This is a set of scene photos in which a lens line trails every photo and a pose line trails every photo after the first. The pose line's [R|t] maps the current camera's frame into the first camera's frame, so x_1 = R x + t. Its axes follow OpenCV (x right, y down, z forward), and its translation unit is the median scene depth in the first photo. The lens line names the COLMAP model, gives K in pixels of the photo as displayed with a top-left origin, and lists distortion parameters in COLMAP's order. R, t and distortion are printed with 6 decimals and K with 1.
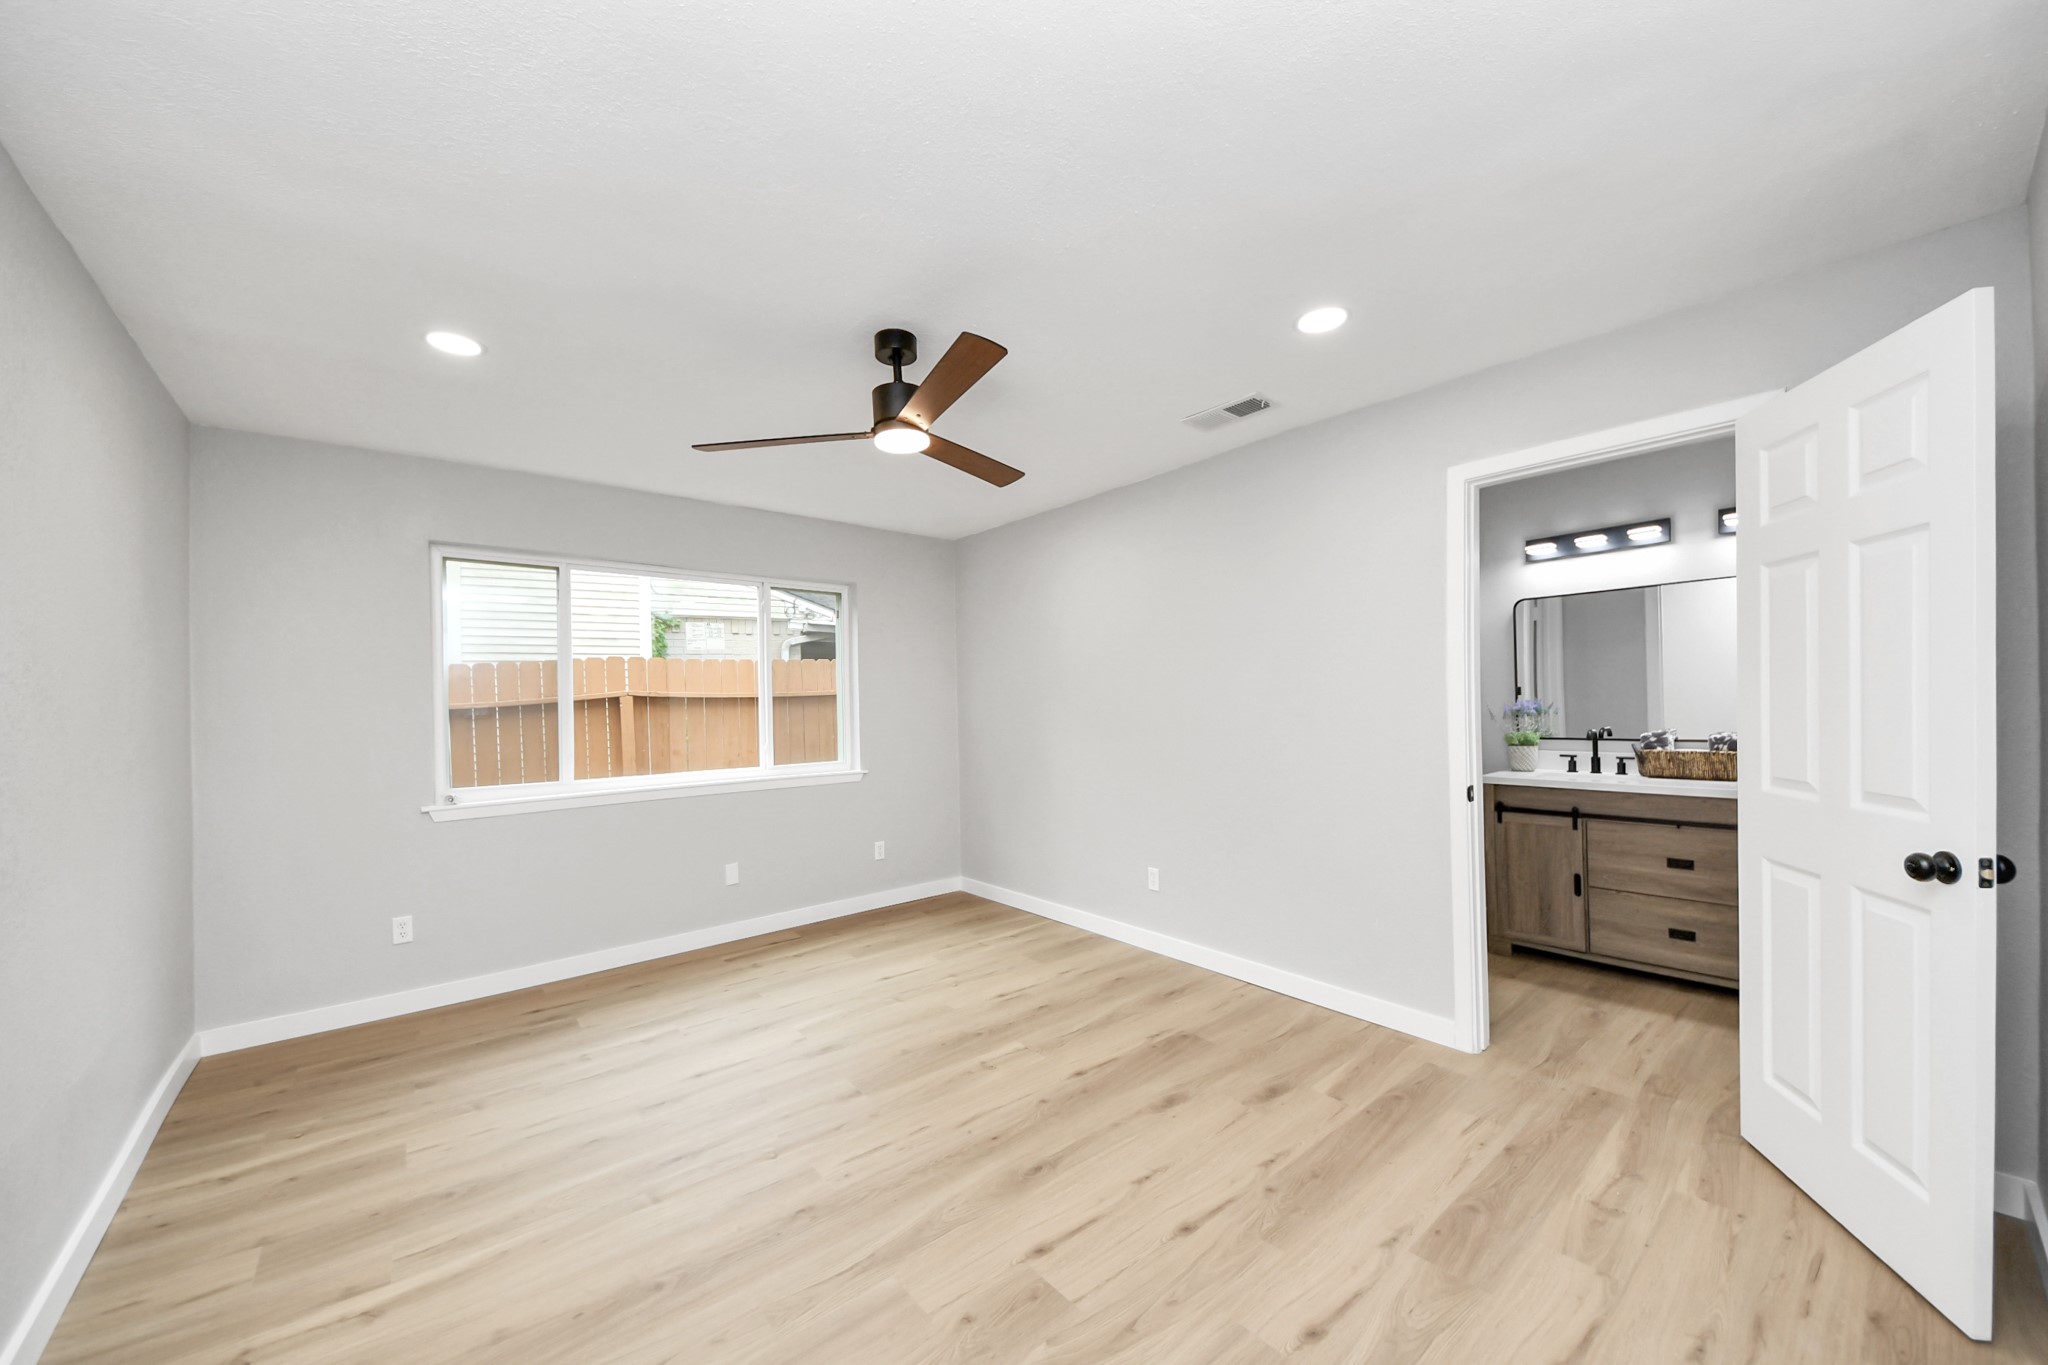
lens RADIAL K [[759.8, 0, 1024.8], [0, 759.8, 689.2], [0, 0, 1]] dist [0.036189, -0.023934]
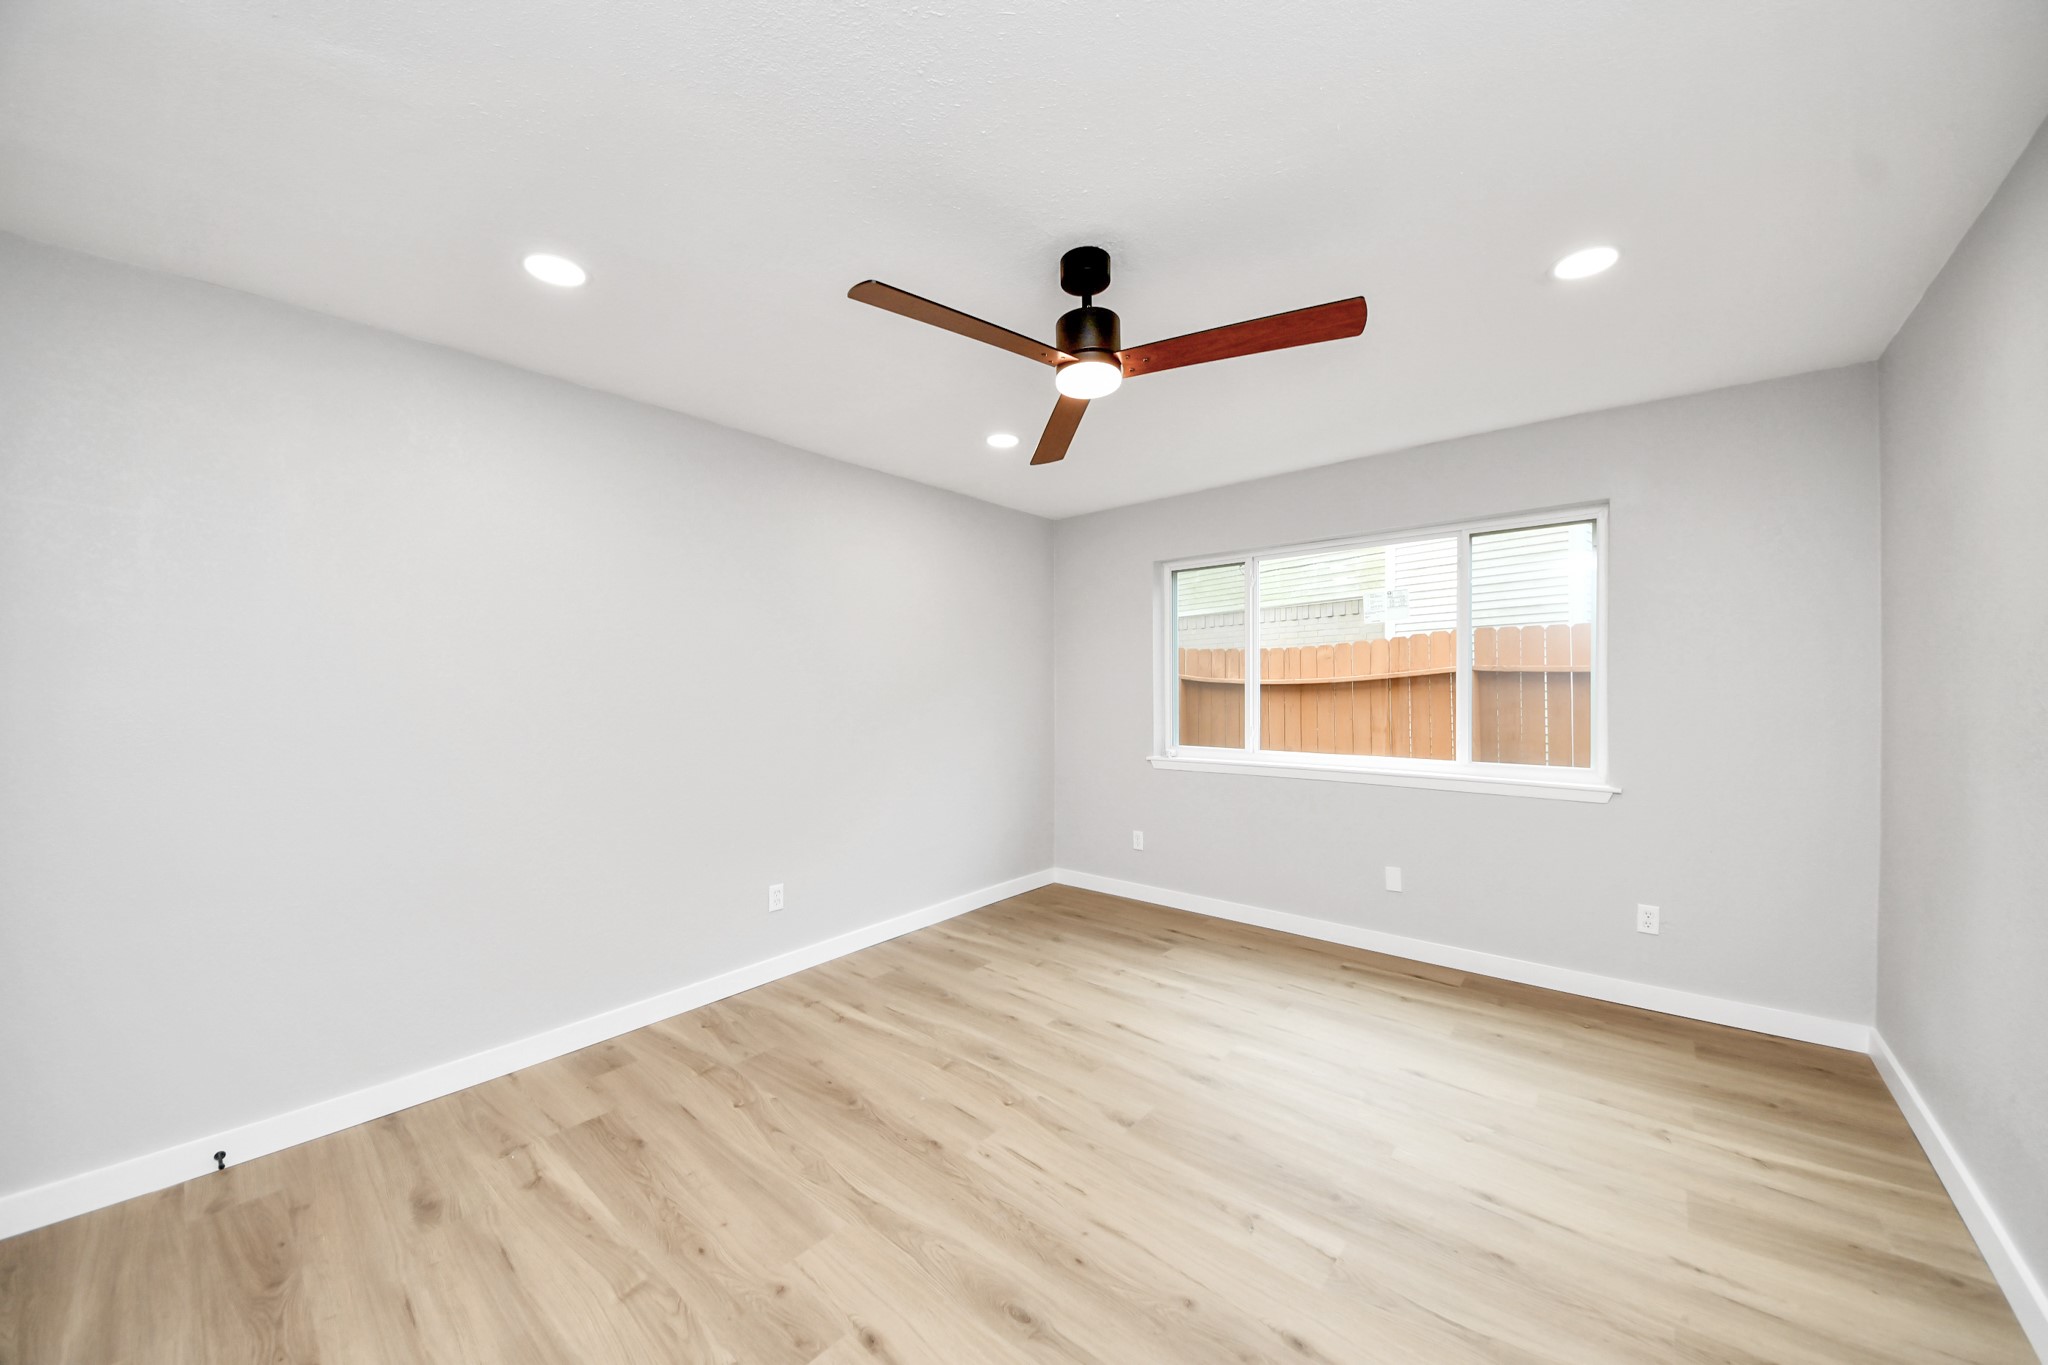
lens RADIAL K [[725.4, 0, 1030.0], [0, 725.4, 692.0], [0, 0, 1]] dist [0.033889, -0.023712]
pose [[0.161613, 0.032380, -0.986323, 0.461450], [0.021391, 0.999112, 0.036305, -0.012416], [0.986622, -0.026966, 0.160777, 0.586409]]
